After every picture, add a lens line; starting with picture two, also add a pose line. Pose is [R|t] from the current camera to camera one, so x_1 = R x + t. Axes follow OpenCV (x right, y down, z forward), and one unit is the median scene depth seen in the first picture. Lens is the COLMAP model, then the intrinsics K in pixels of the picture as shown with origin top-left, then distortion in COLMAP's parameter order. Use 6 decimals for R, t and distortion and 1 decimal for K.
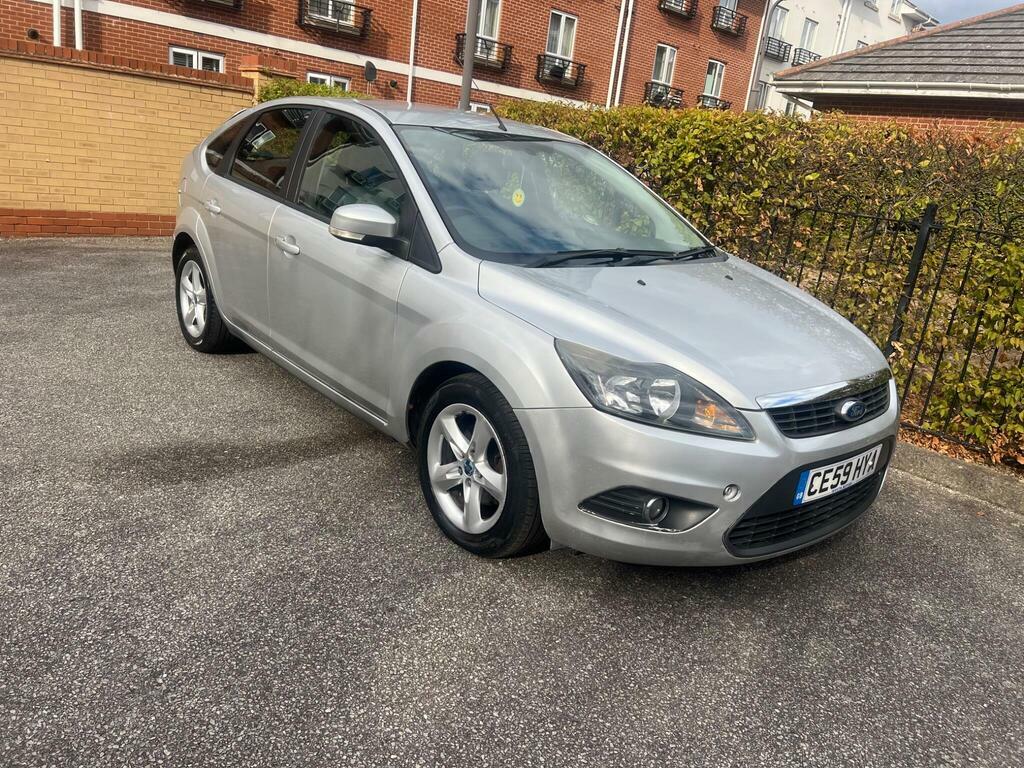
lens RADIAL K [[771.4, 0, 513.6], [0, 771.4, 393.1], [0, 0, 1]] dist [0.045296, -0.056158]
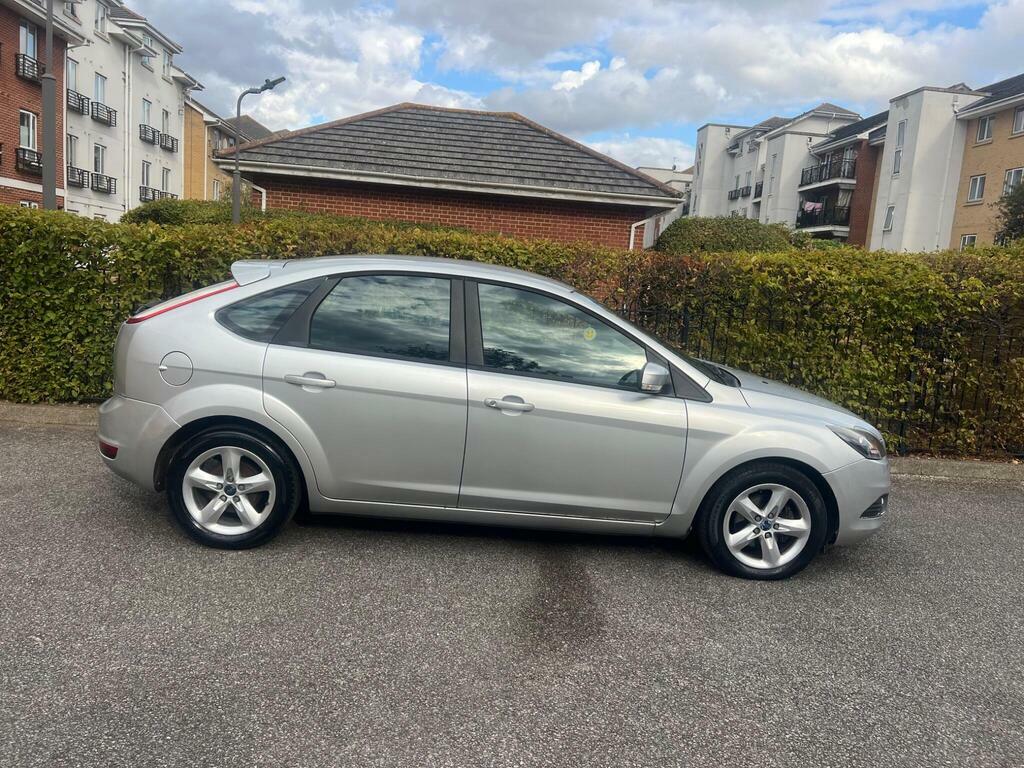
lens RADIAL K [[771.4, 0, 515.2], [0, 771.4, 390.7], [0, 0, 1]] dist [0.045296, -0.056158]
pose [[0.614451, -0.189006, 0.765981, -0.646049], [0.227011, 0.972176, 0.057781, -0.156532], [-0.755589, 0.138383, 0.640261, 0.165455]]
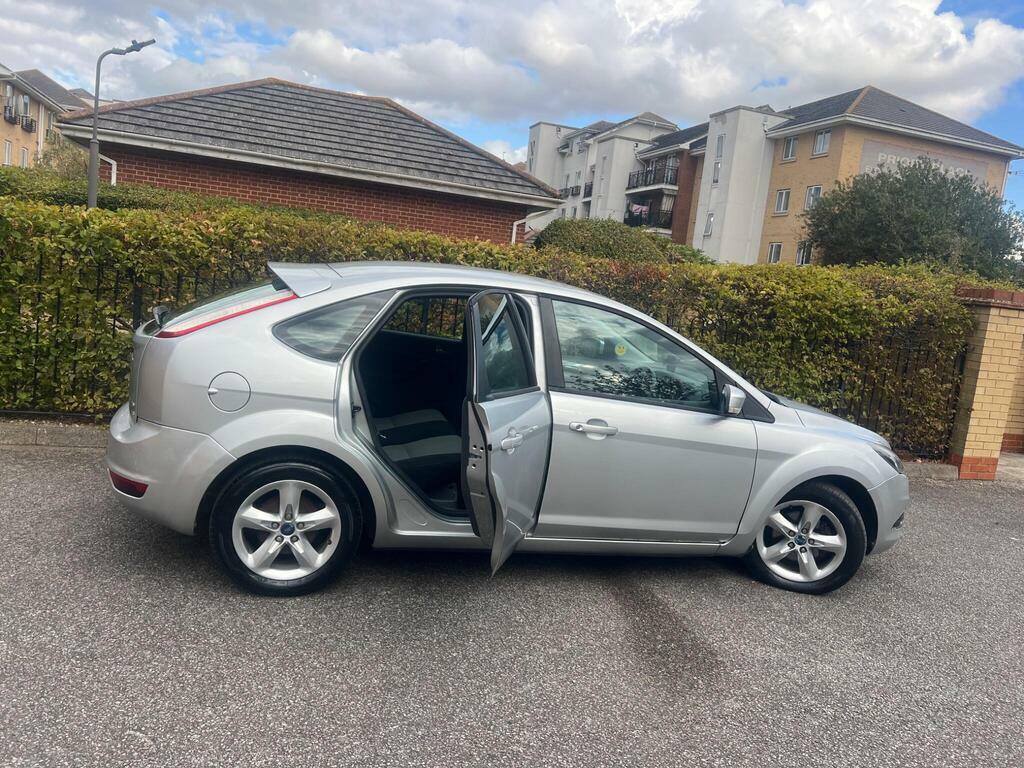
lens RADIAL K [[771.4, 0, 519.6], [0, 771.4, 381.5], [0, 0, 1]] dist [0.045296, -0.056158]
pose [[0.417697, -0.190534, 0.888384, -0.725319], [0.203871, 0.972487, 0.112717, -0.226878], [-0.885419, 0.134035, 0.445049, 0.351712]]
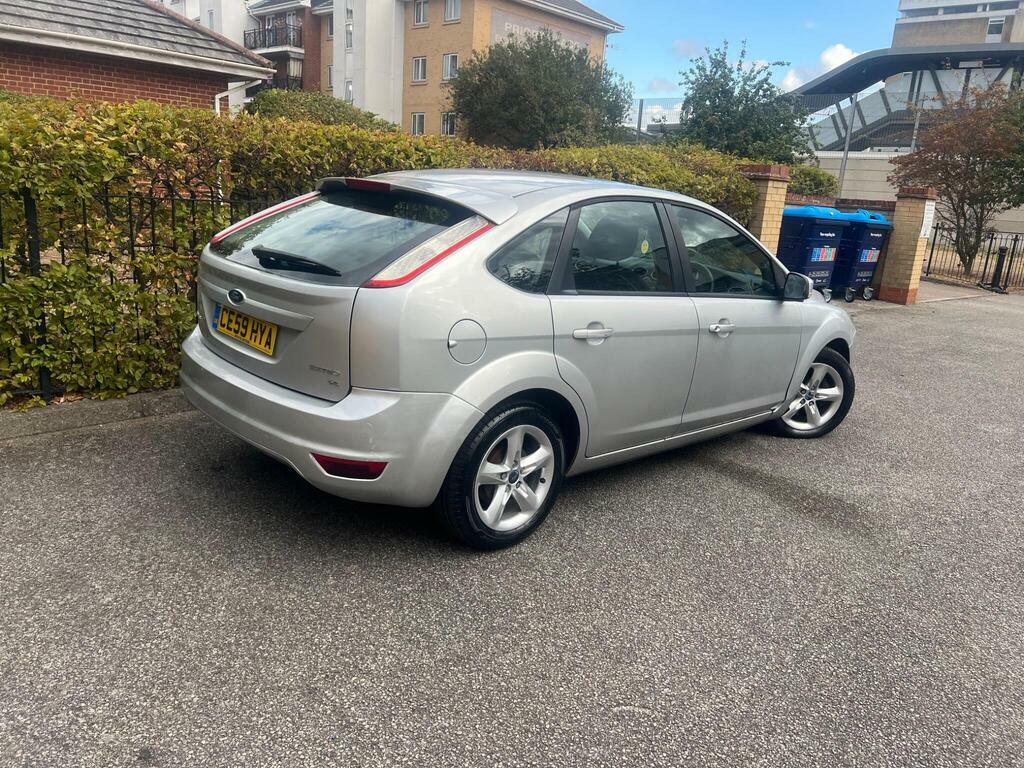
lens RADIAL K [[771.4, 0, 519.9], [0, 771.4, 388.6], [0, 0, 1]] dist [0.045296, -0.056158]
pose [[-0.061293, -0.367525, 0.927992, -0.782164], [0.215537, 0.902930, 0.371836, -0.343373], [-0.974570, 0.222807, 0.023872, 0.737506]]
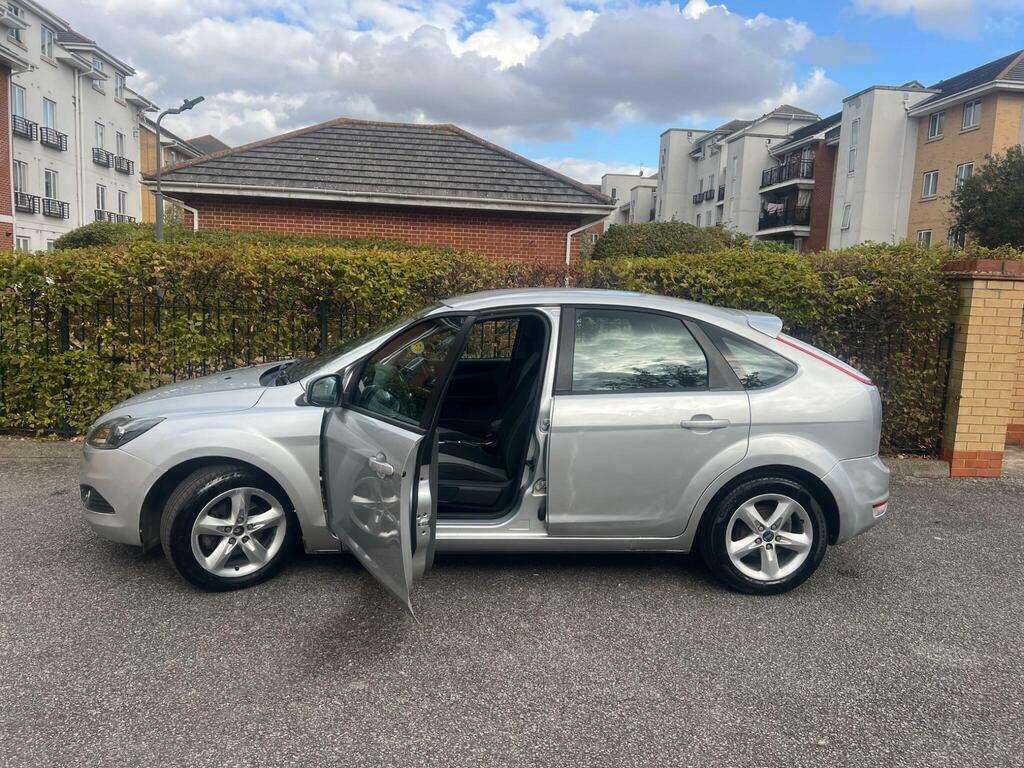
lens RADIAL K [[771.4, 0, 509.8], [0, 771.4, 394.0], [0, 0, 1]] dist [0.045296, -0.056158]
pose [[0.596000, -0.205080, 0.776354, -0.558029], [0.262162, 0.963553, 0.053270, -0.124574], [-0.758983, 0.171781, 0.628042, 0.059594]]
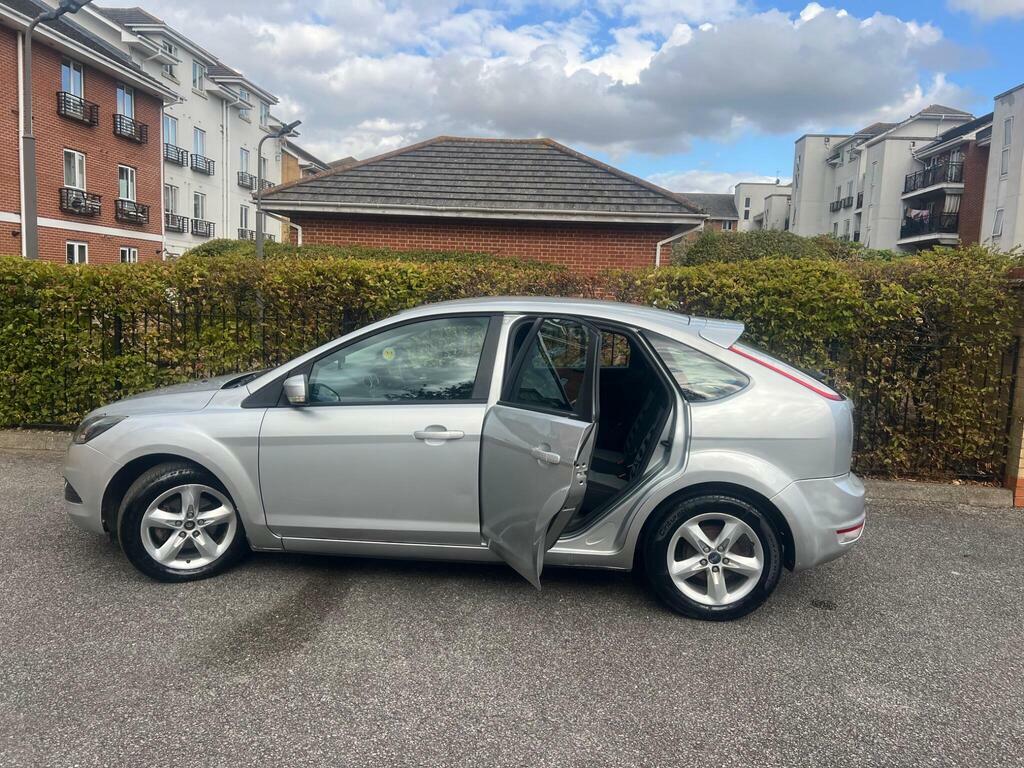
lens RADIAL K [[771.4, 0, 513.5], [0, 771.4, 389.2], [0, 0, 1]] dist [0.045296, -0.056158]
pose [[0.720357, -0.175317, 0.671081, -0.448966], [0.245854, 0.969248, -0.010695, -0.079444], [-0.648568, 0.172692, 0.741307, -0.051827]]
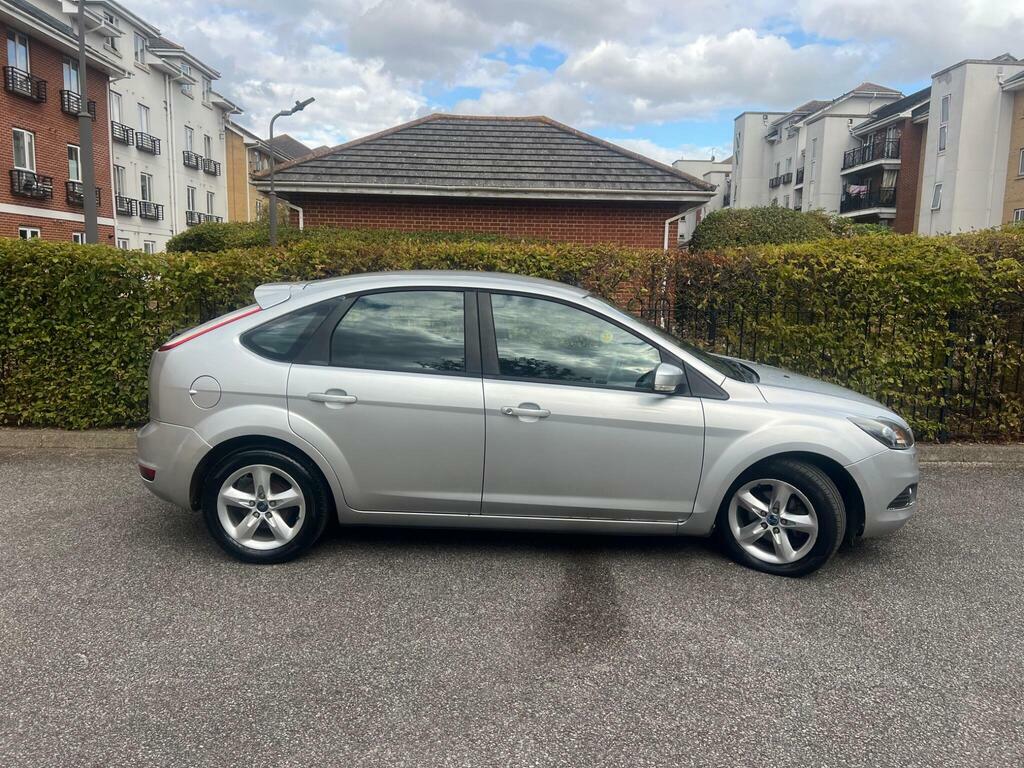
lens RADIAL K [[771.4, 0, 521.6], [0, 771.4, 393.1], [0, 0, 1]] dist [0.045296, -0.056158]
pose [[0.645750, -0.219568, 0.731298, -0.636741], [0.276069, 0.960108, 0.044492, -0.154893], [-0.711894, 0.173158, 0.680605, 0.137471]]
